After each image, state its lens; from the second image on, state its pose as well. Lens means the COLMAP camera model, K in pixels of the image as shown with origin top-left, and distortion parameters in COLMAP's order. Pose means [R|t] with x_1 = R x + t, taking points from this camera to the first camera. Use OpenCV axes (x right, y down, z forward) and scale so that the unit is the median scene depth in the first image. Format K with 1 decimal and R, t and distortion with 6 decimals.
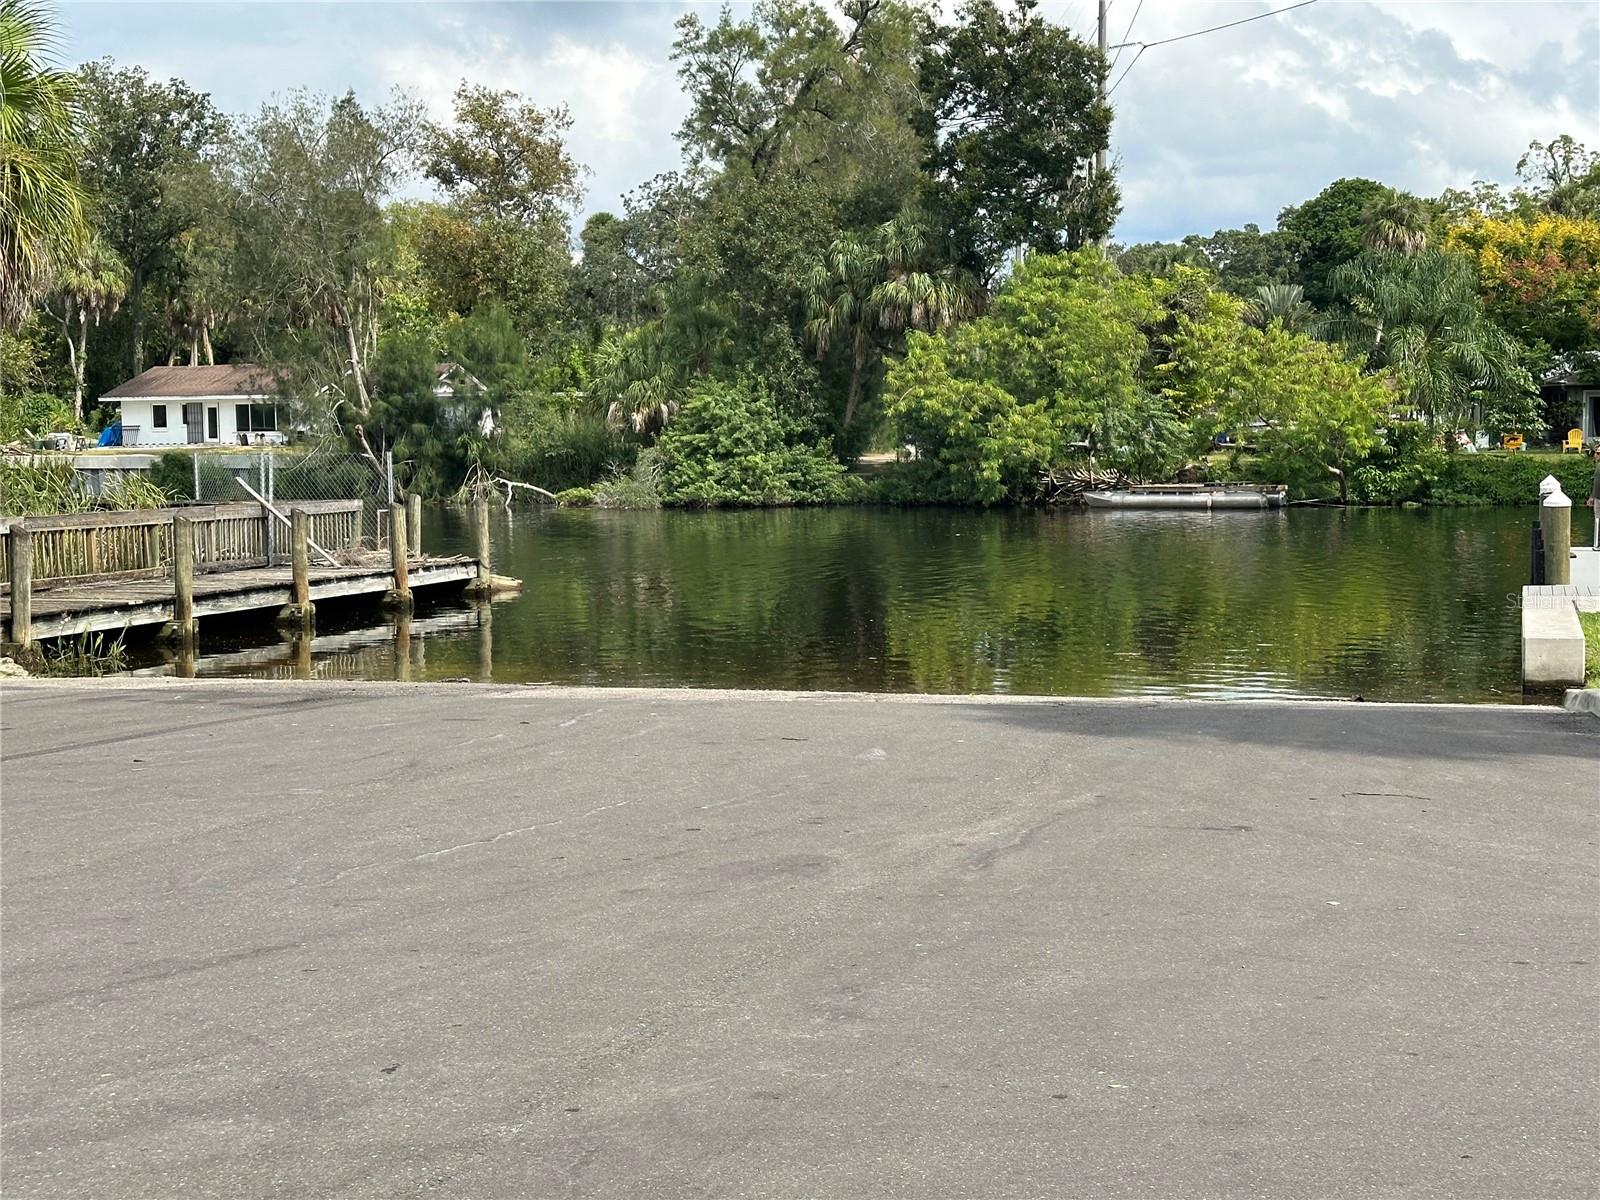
lens RADIAL K [[2345.1, 0, 801.3], [0, 2345.1, 599.4], [0, 0, 1]] dist [0.303064, 0.000000]
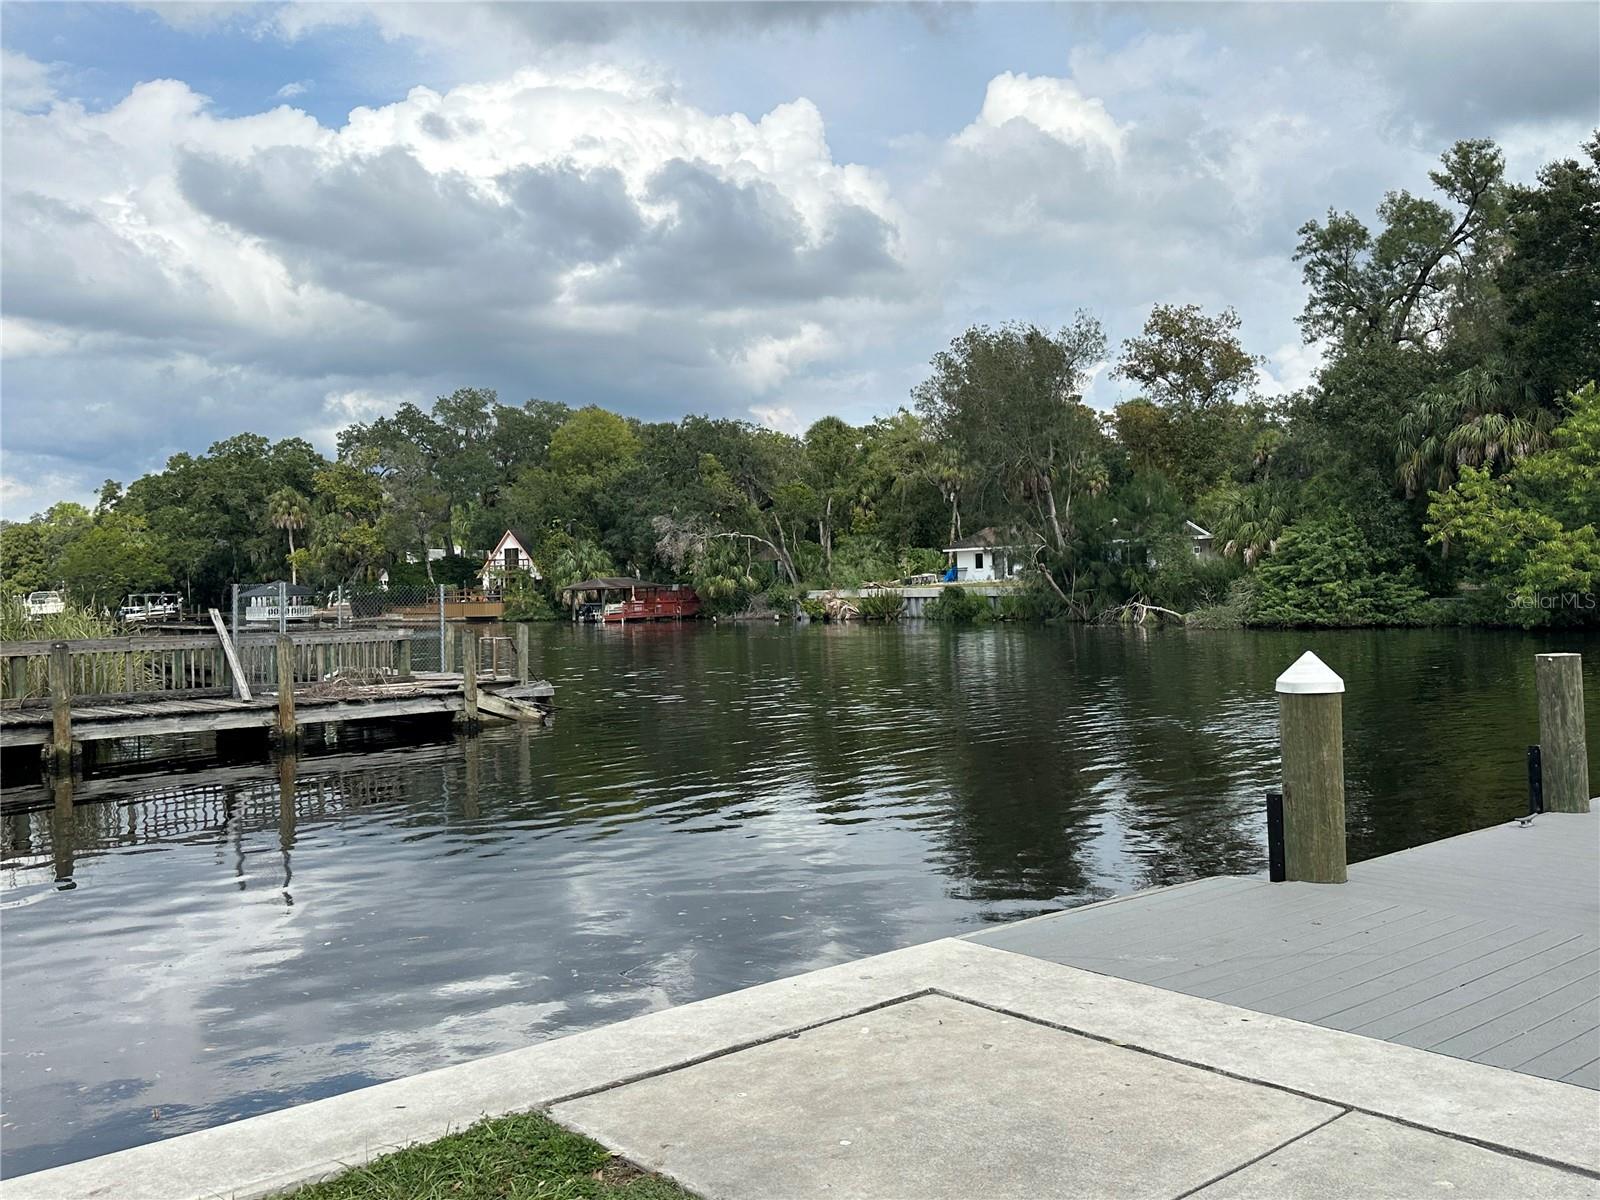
lens RADIAL K [[1407.9, 0, 798.1], [0, 1407.9, 604.4], [0, 0, 1]] dist [0.032435, -0.008037]
pose [[0.831573, 0.001874, -0.555413, 0.144264], [-0.028360, 0.998833, -0.039090, -0.016496], [0.554691, 0.048258, 0.830656, 0.283162]]
